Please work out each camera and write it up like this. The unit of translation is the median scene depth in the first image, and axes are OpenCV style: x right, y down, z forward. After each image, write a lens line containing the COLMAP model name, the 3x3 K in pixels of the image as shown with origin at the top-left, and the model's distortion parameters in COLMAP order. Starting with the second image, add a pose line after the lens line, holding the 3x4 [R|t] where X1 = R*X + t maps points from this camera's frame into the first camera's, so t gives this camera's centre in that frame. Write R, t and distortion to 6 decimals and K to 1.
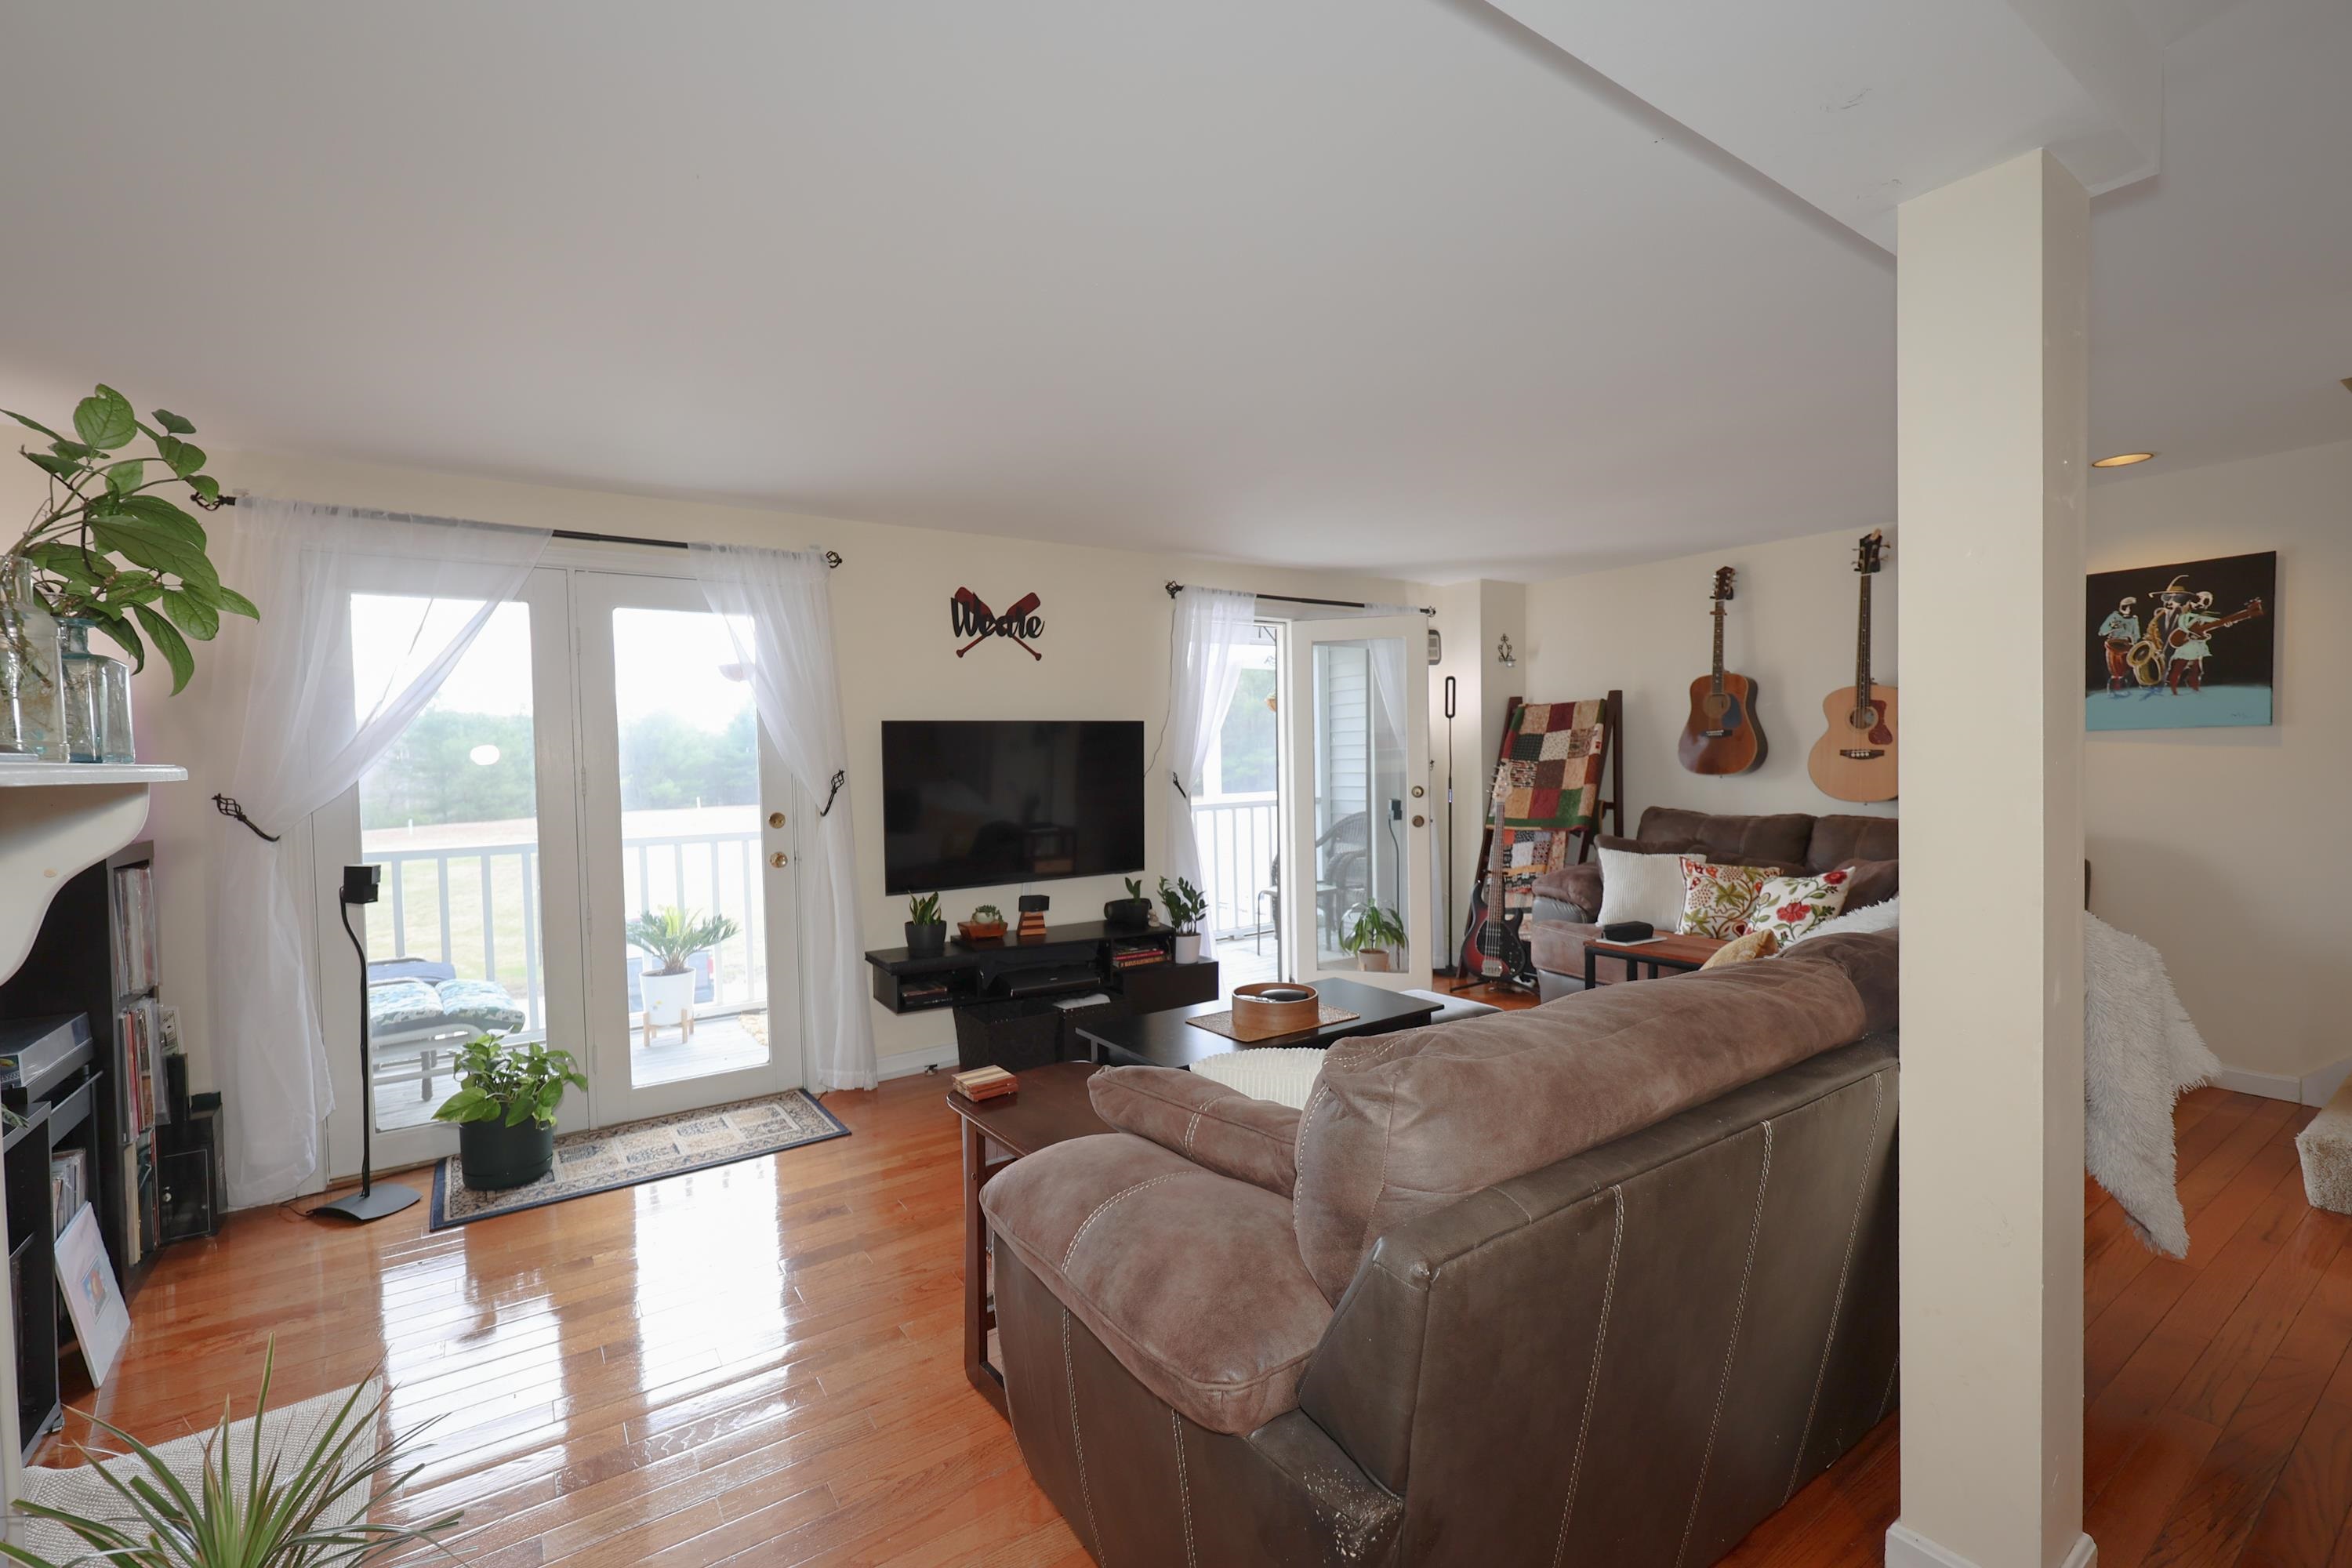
lens RADIAL K [[1061.5, 0, 1188.3], [0, 1061.5, 780.9], [0, 0, 1]] dist [0.004623, -0.000944]
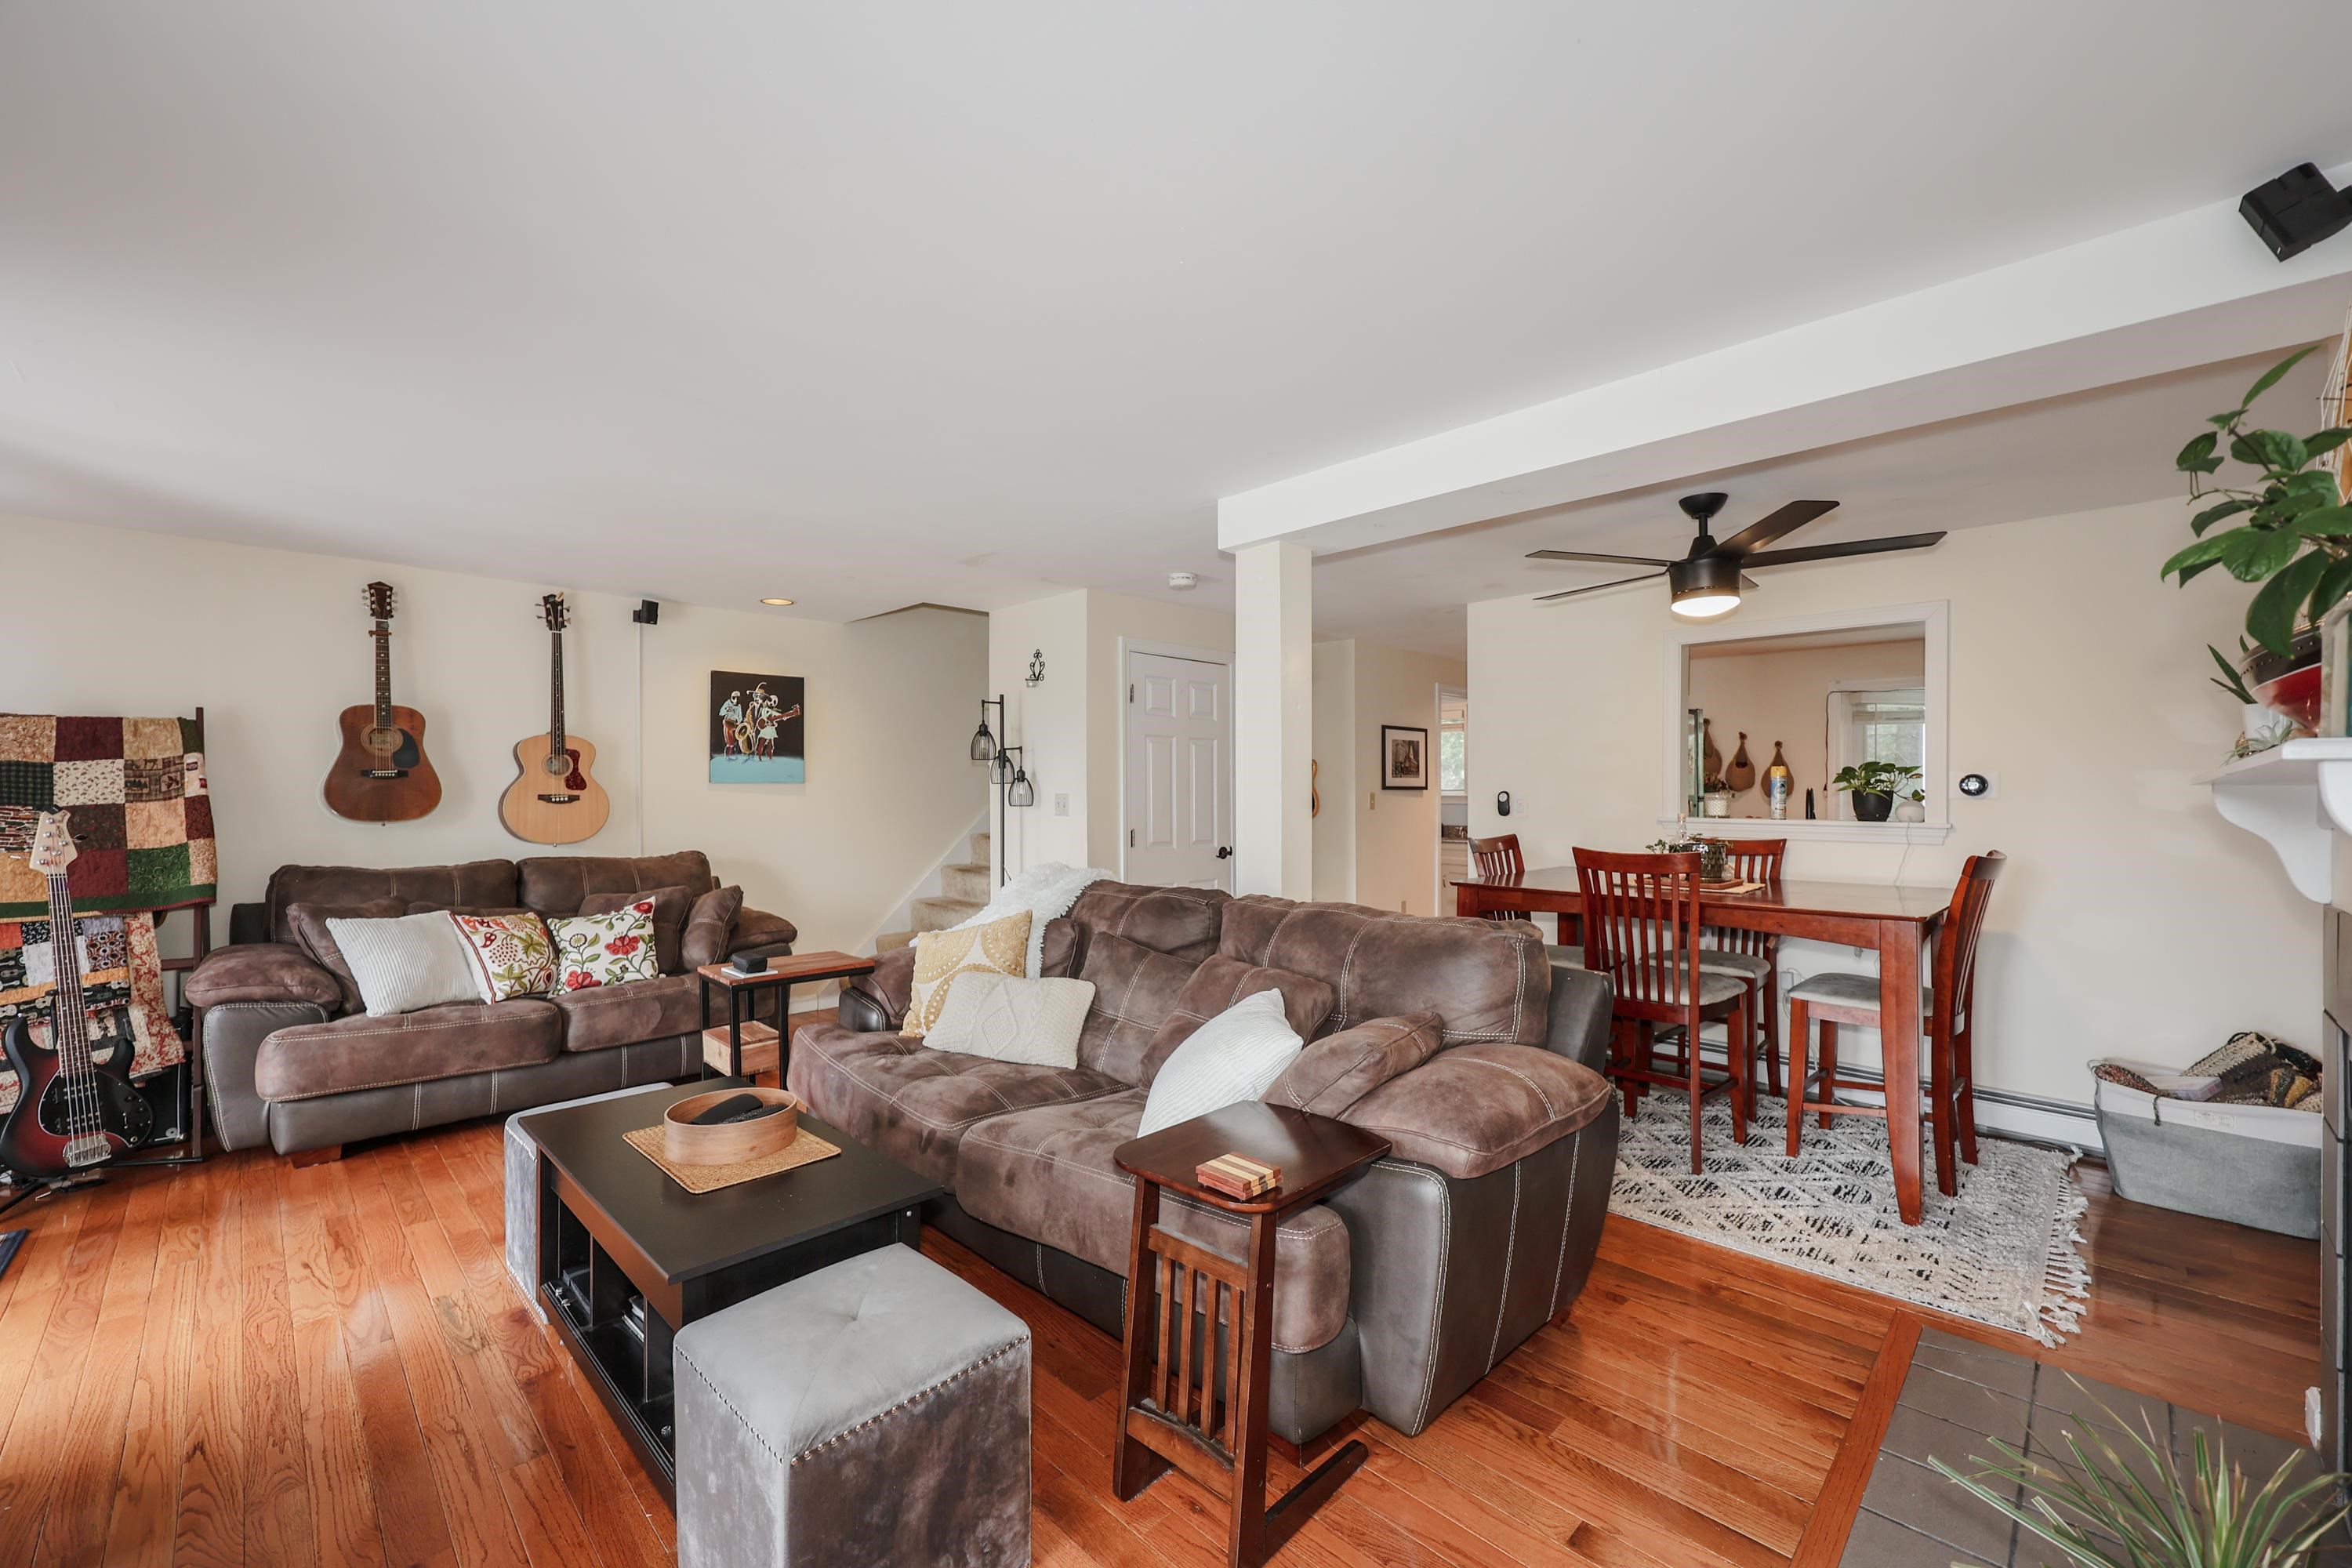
lens RADIAL K [[964.8, 0, 1177.6], [0, 964.8, 791.6], [0, 0, 1]] dist [0.001976, -0.000487]
pose [[-0.202993, 0.026646, 0.978818, -0.445178], [0.035185, 0.999183, -0.019903, 0.008734], [-0.978548, 0.030399, -0.203765, 0.597853]]
